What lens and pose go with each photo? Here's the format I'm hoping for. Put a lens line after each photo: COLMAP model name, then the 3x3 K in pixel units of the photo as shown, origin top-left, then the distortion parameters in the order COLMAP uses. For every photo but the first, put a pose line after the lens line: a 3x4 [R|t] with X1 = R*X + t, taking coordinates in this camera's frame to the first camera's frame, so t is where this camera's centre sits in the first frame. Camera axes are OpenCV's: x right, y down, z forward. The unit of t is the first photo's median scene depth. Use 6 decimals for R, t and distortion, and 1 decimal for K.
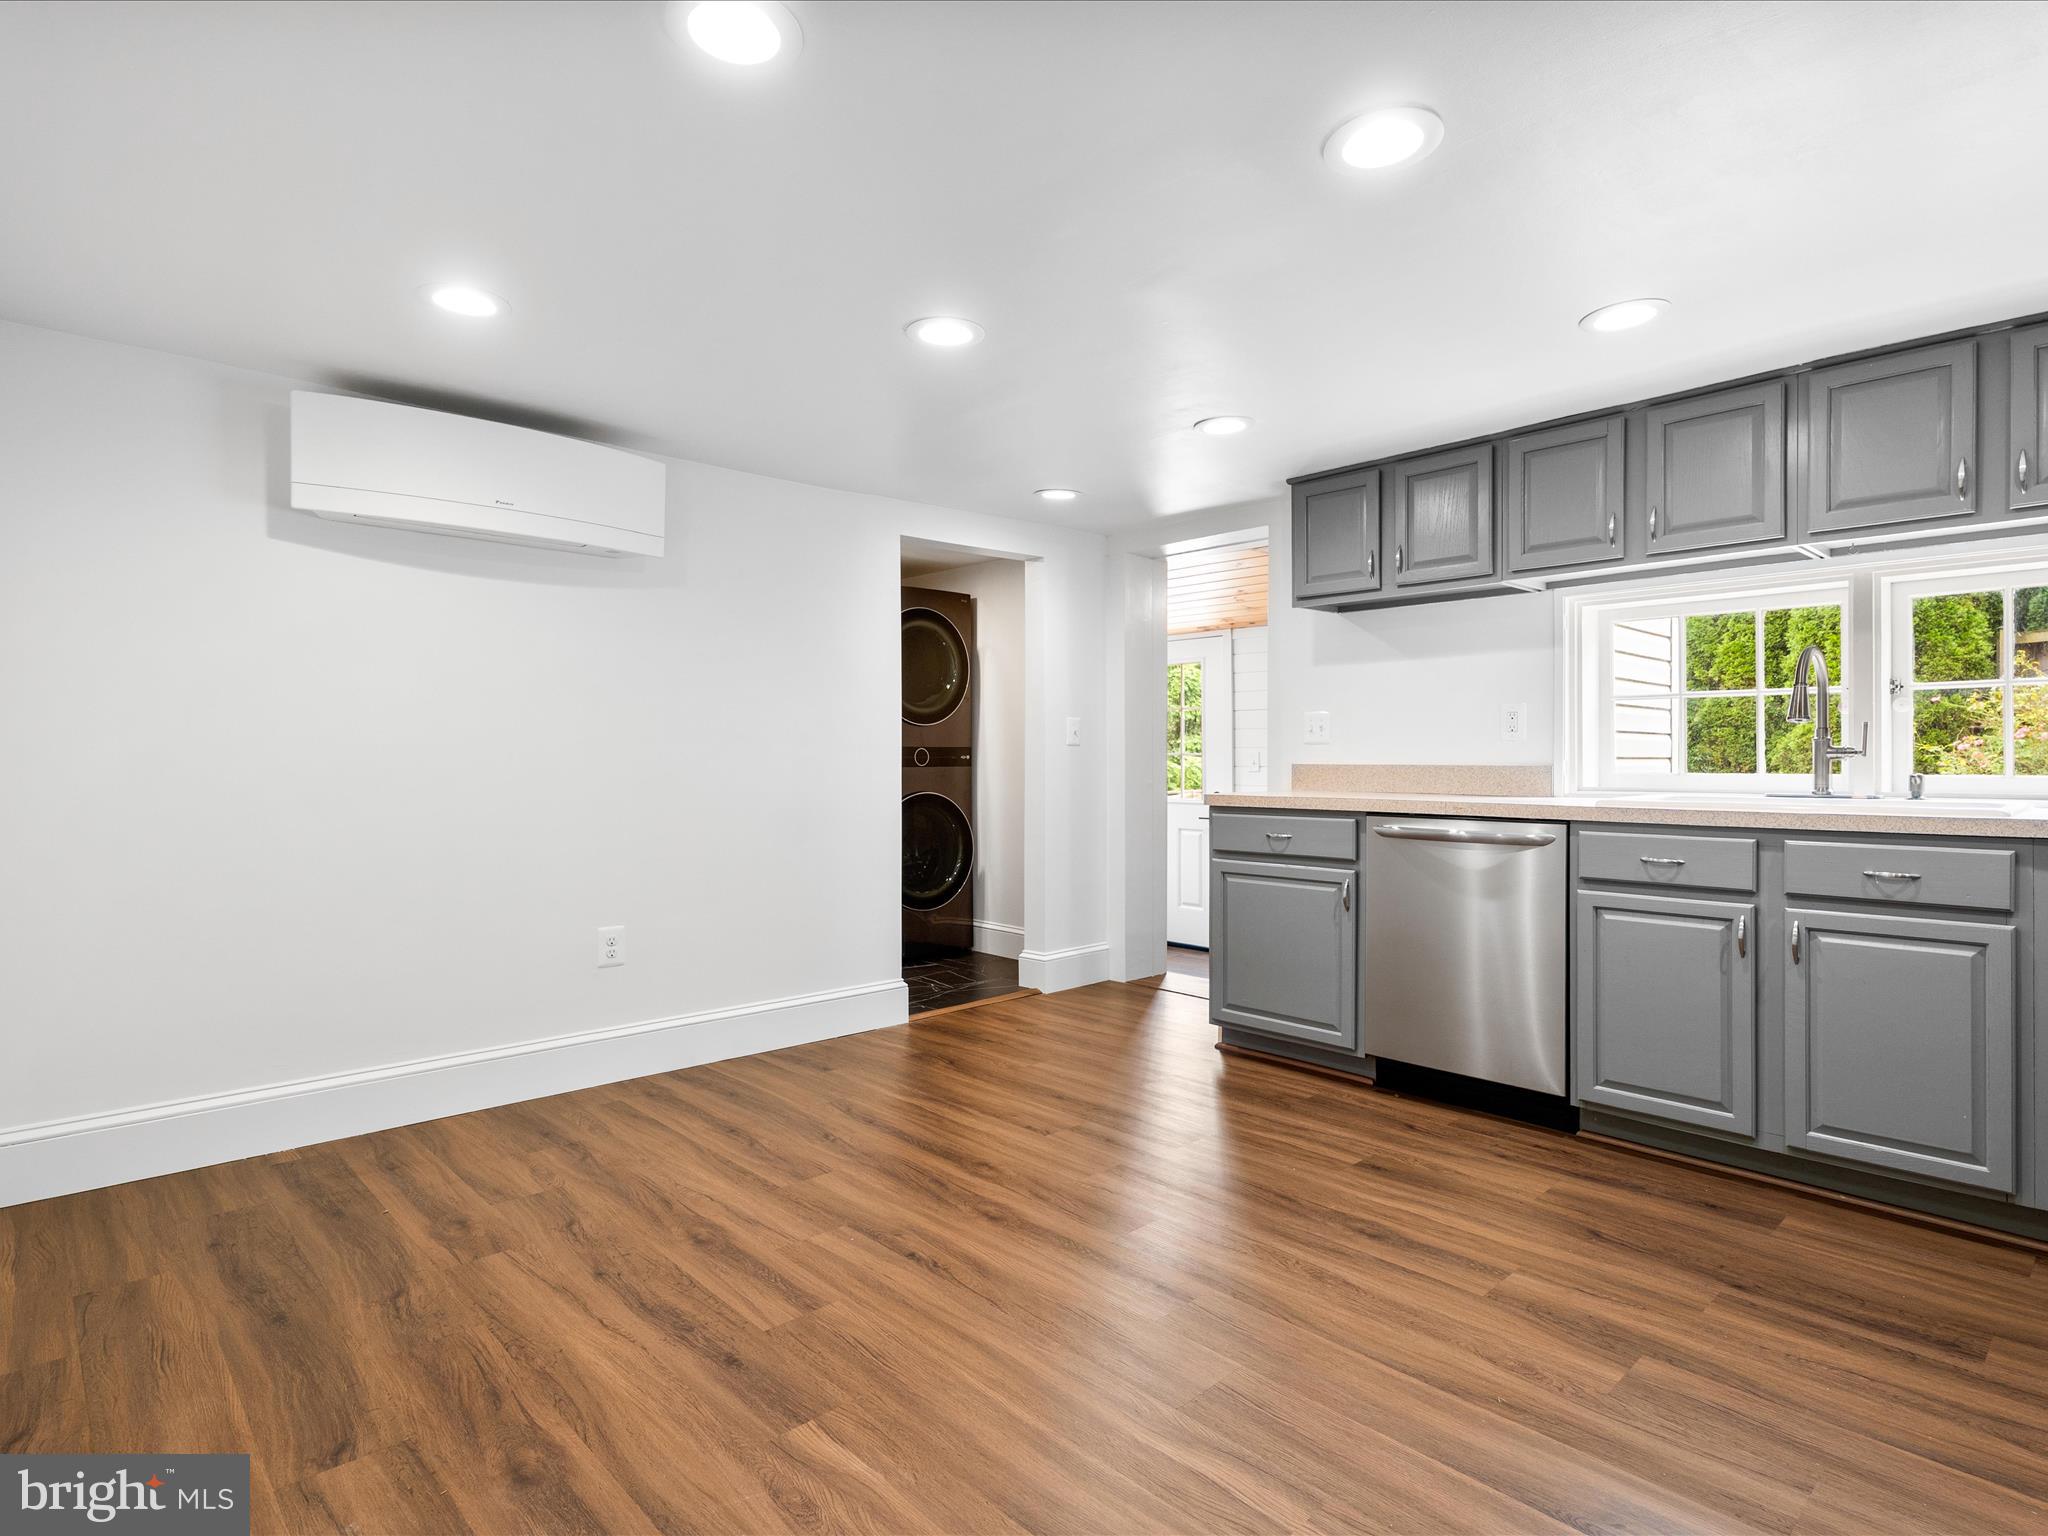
lens RADIAL K [[1079.9, 0, 1020.1], [0, 1079.9, 763.5], [0, 0, 1]] dist [0.003535, 0.001107]
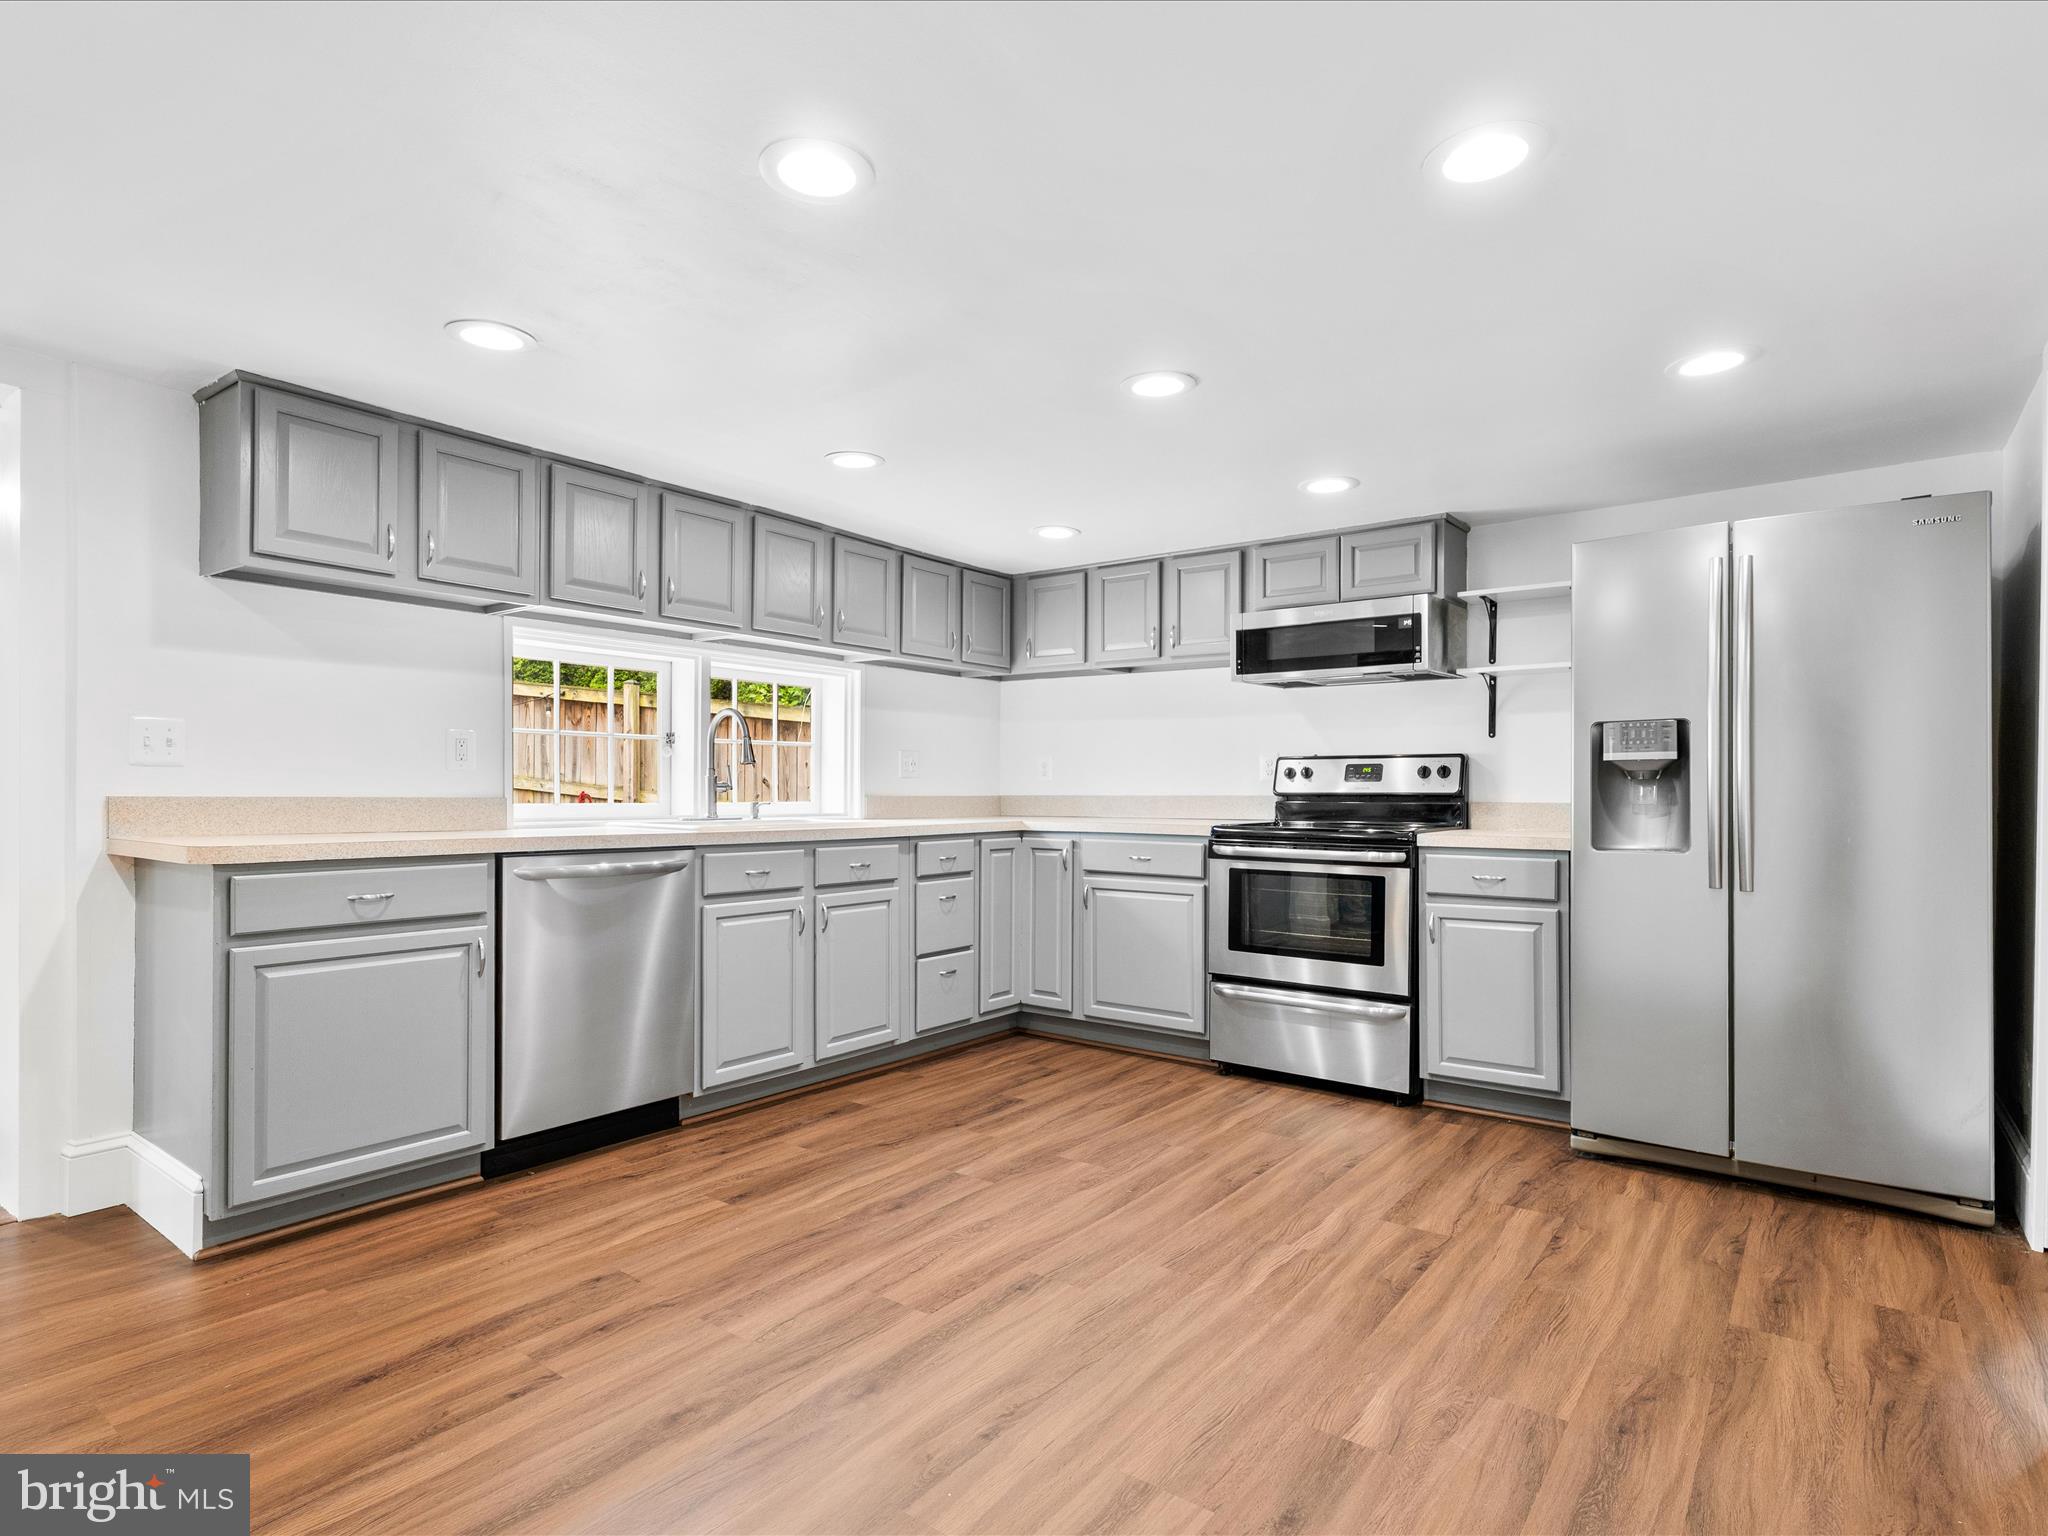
lens RADIAL K [[1089.2, 0, 1024.4], [0, 1089.2, 789.8], [0, 0, 1]] dist [0.002244, 0.000740]
pose [[-0.175002, 0.004719, 0.984557, -0.690825], [-0.000579, 0.999988, -0.004895, -0.000261], [-0.984568, -0.001427, -0.174997, 0.881471]]
